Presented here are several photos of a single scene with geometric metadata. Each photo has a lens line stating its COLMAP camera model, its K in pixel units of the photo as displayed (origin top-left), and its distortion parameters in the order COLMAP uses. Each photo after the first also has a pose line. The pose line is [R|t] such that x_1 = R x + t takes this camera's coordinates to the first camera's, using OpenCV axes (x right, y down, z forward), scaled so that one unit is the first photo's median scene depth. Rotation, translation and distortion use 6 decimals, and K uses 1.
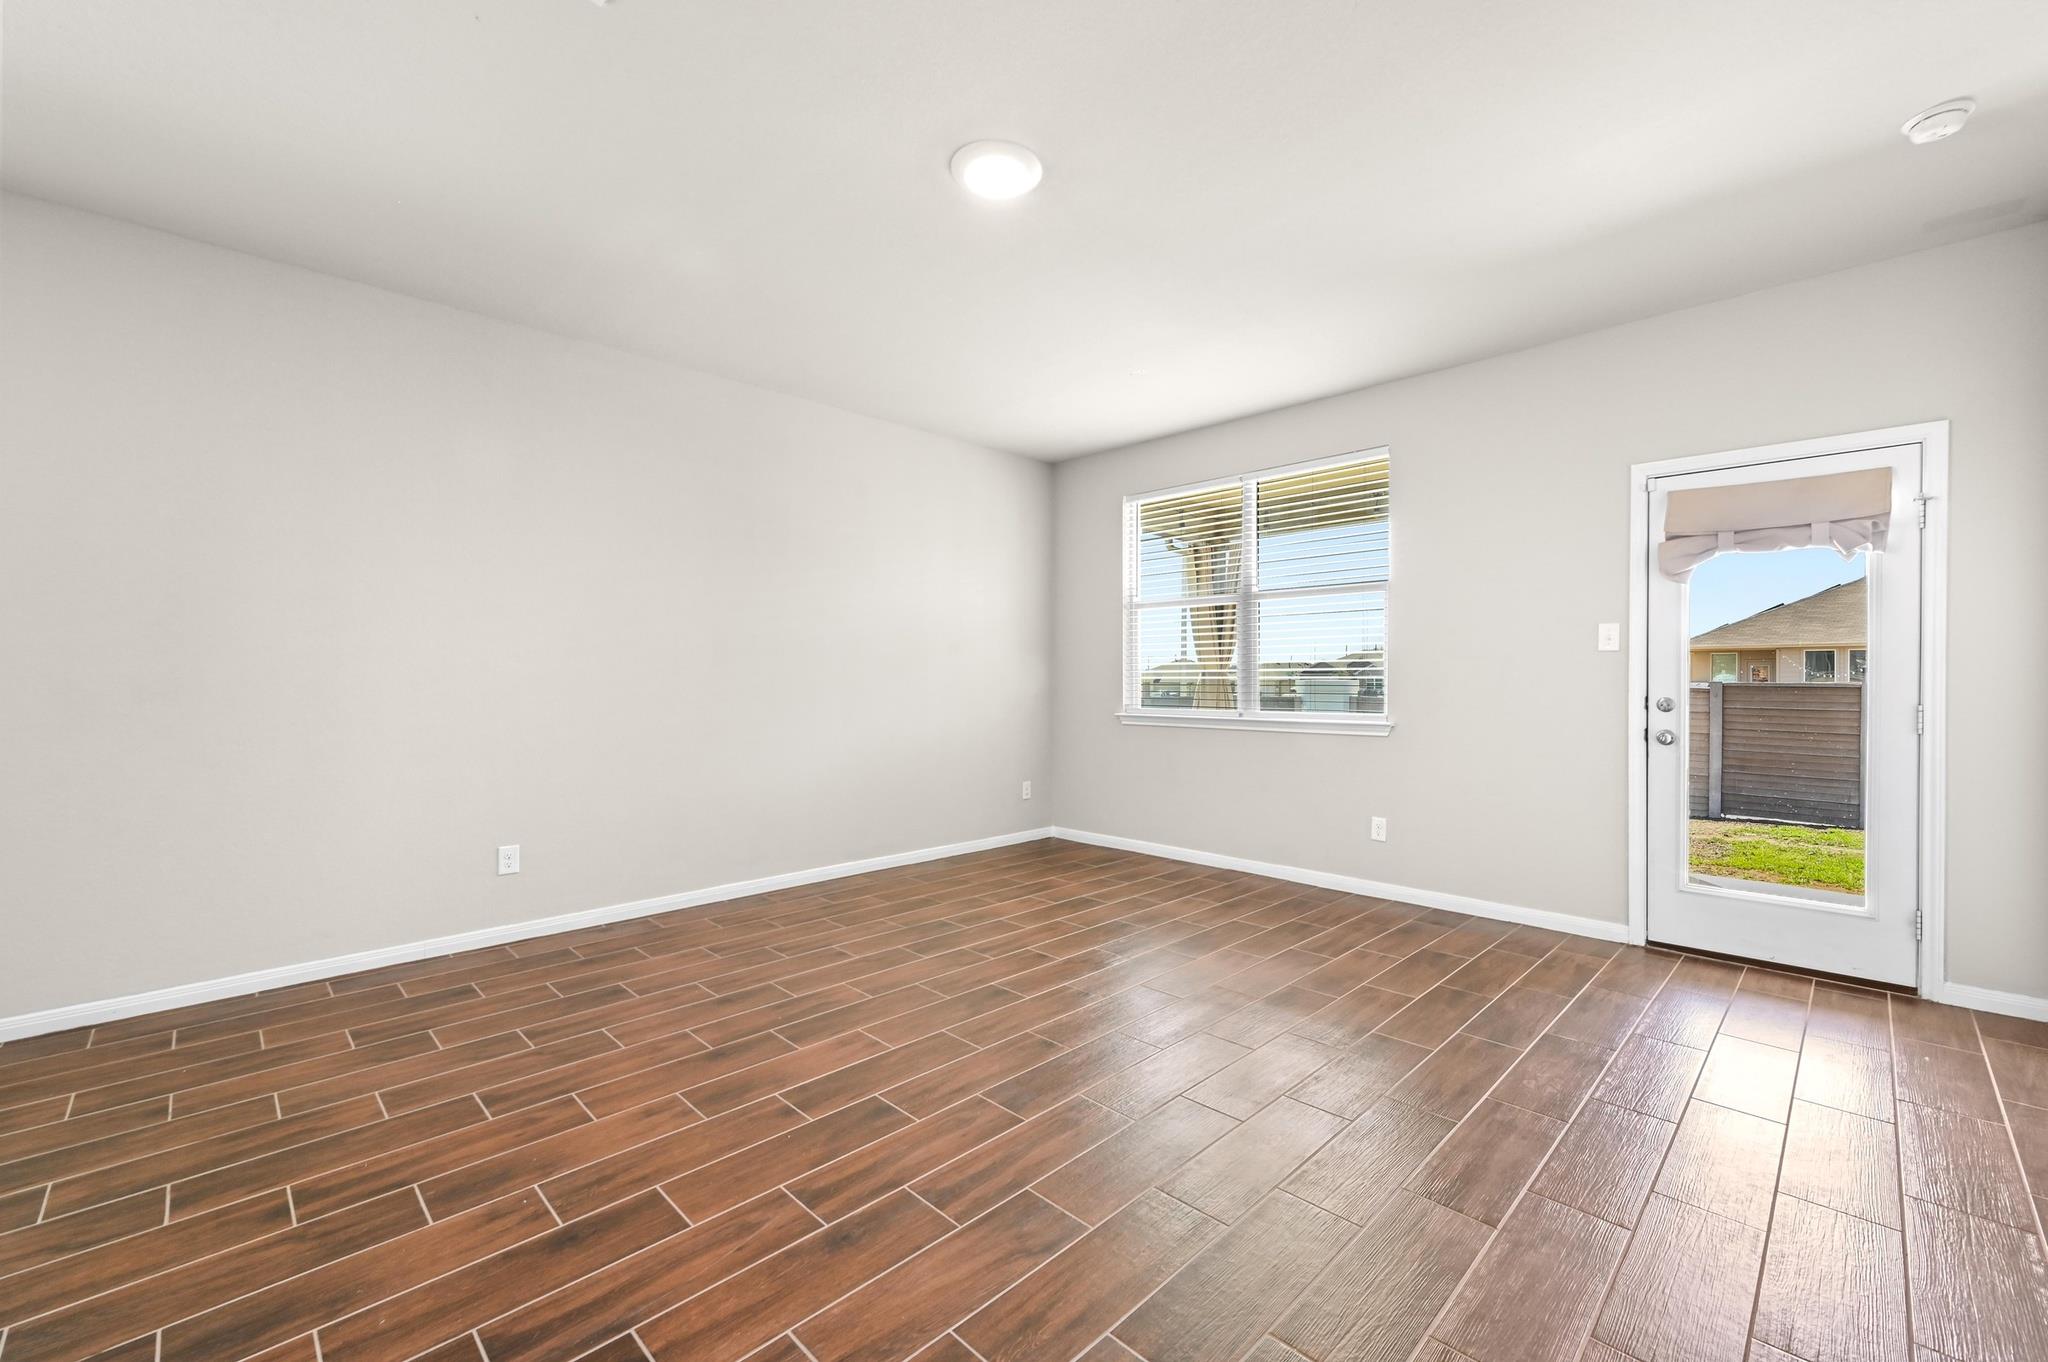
lens RADIAL K [[821.6, 0, 1021.7], [0, 821.6, 678.9], [0, 0, 1]] dist [-0.006993, -0.000039]
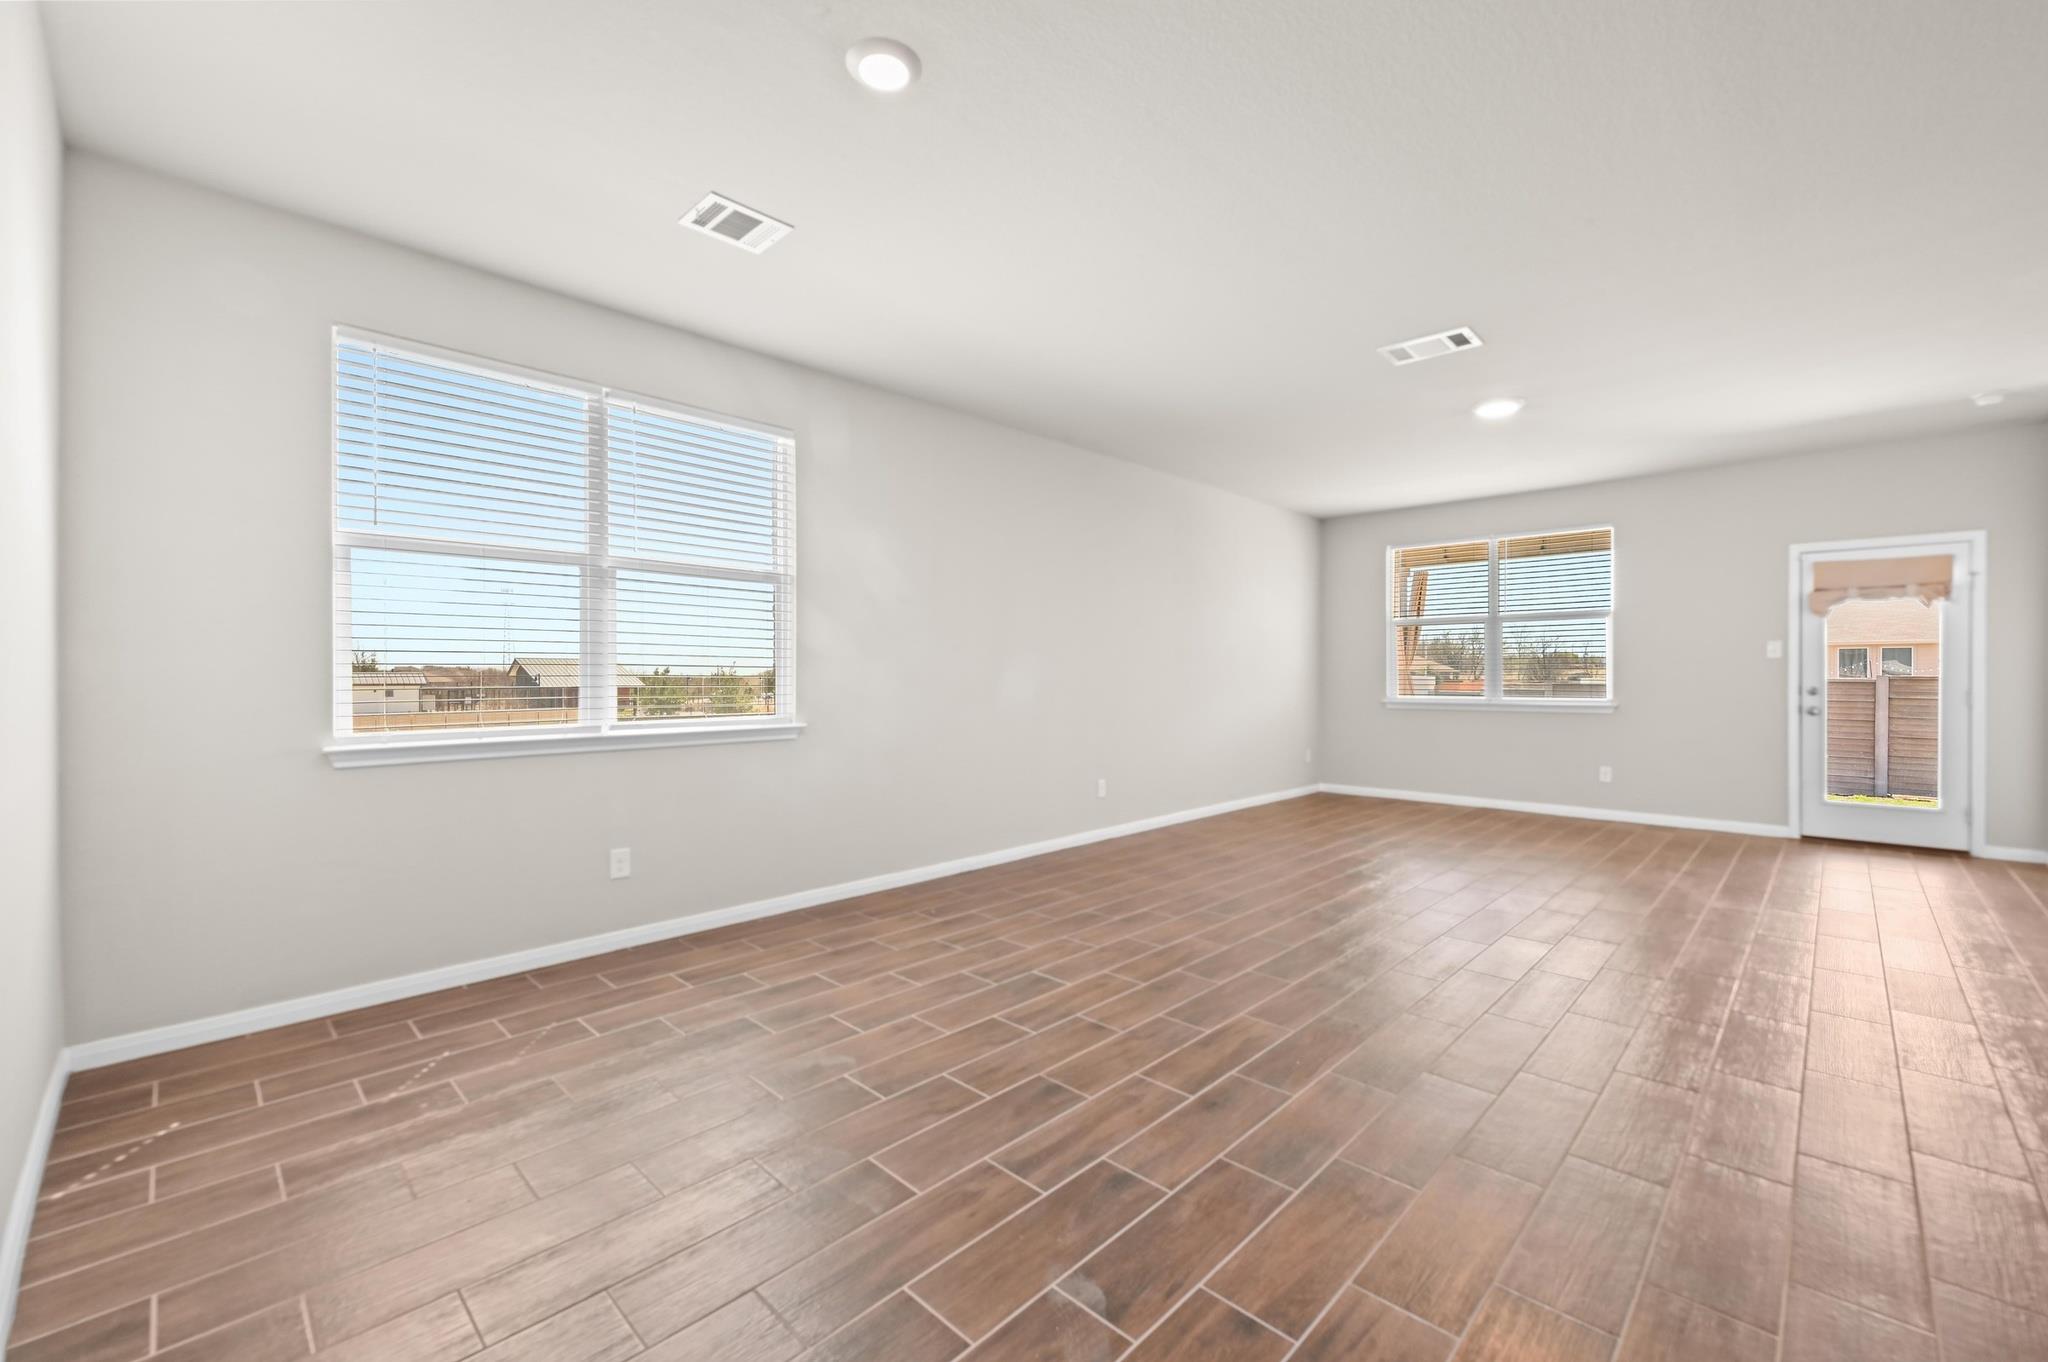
lens RADIAL K [[834.6, 0, 1034.5], [0, 834.6, 672.6], [0, 0, 1]] dist [0.007393, -0.003517]
pose [[0.999643, -0.000230, 0.026705, -0.825392], [0.000373, 0.999986, -0.005356, 0.003067], [-0.026704, 0.005364, 0.999629, -0.645120]]
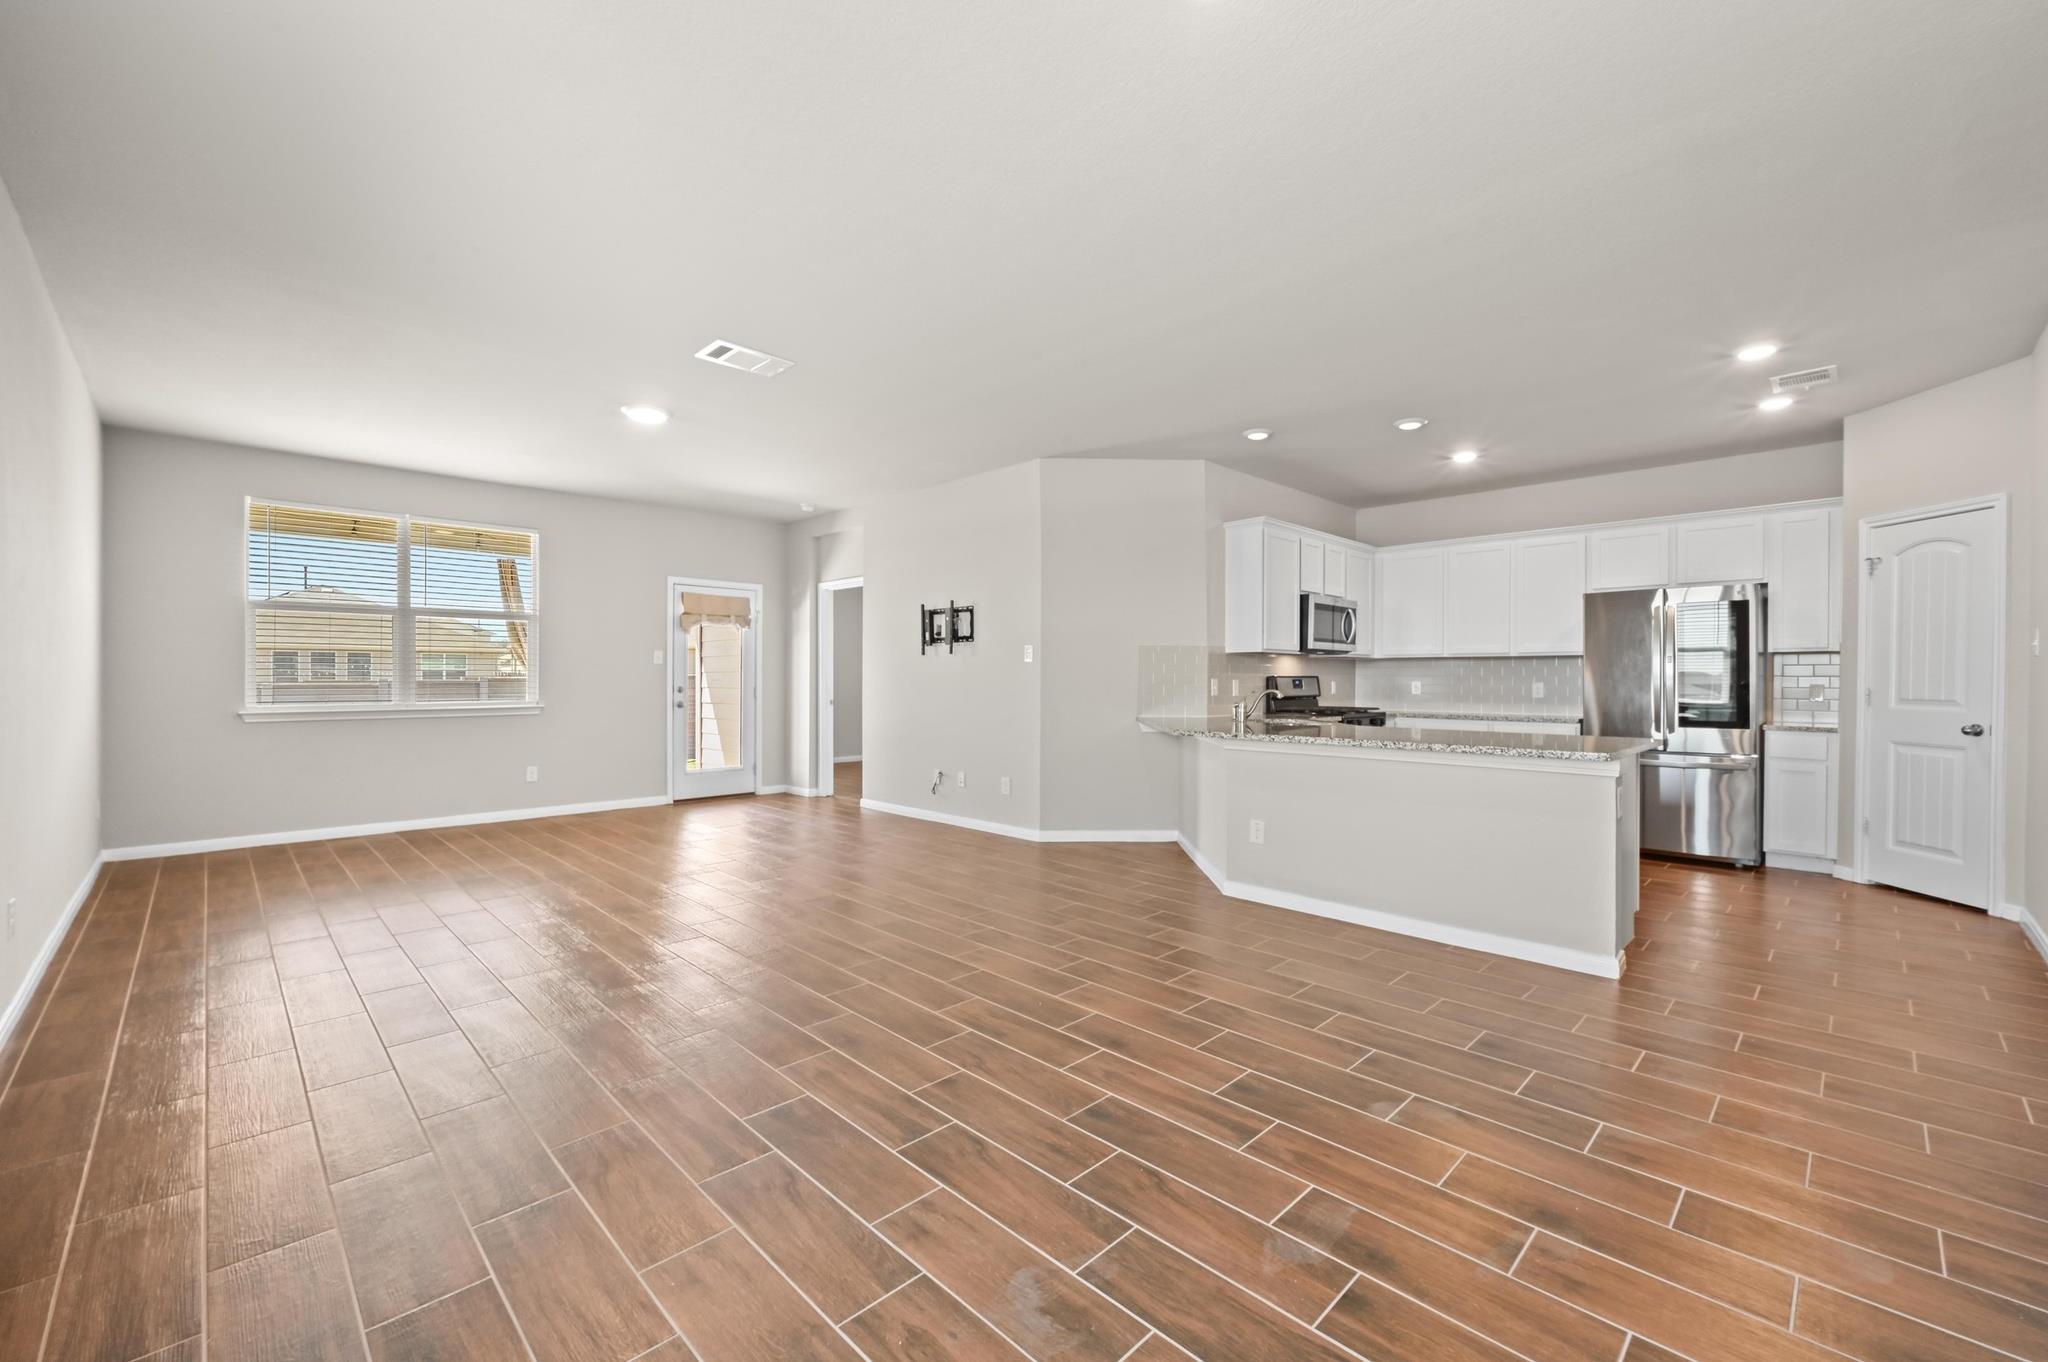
lens RADIAL K [[835.1, 0, 1025.4], [0, 835.1, 687.1], [0, 0, 1]] dist [-0.002191, -0.000553]
pose [[0.001297, -0.009999, 0.999949, -1.428363], [-0.002003, 0.999948, 0.010002, 0.001020], [-0.999997, -0.002016, 0.001276, 0.081164]]
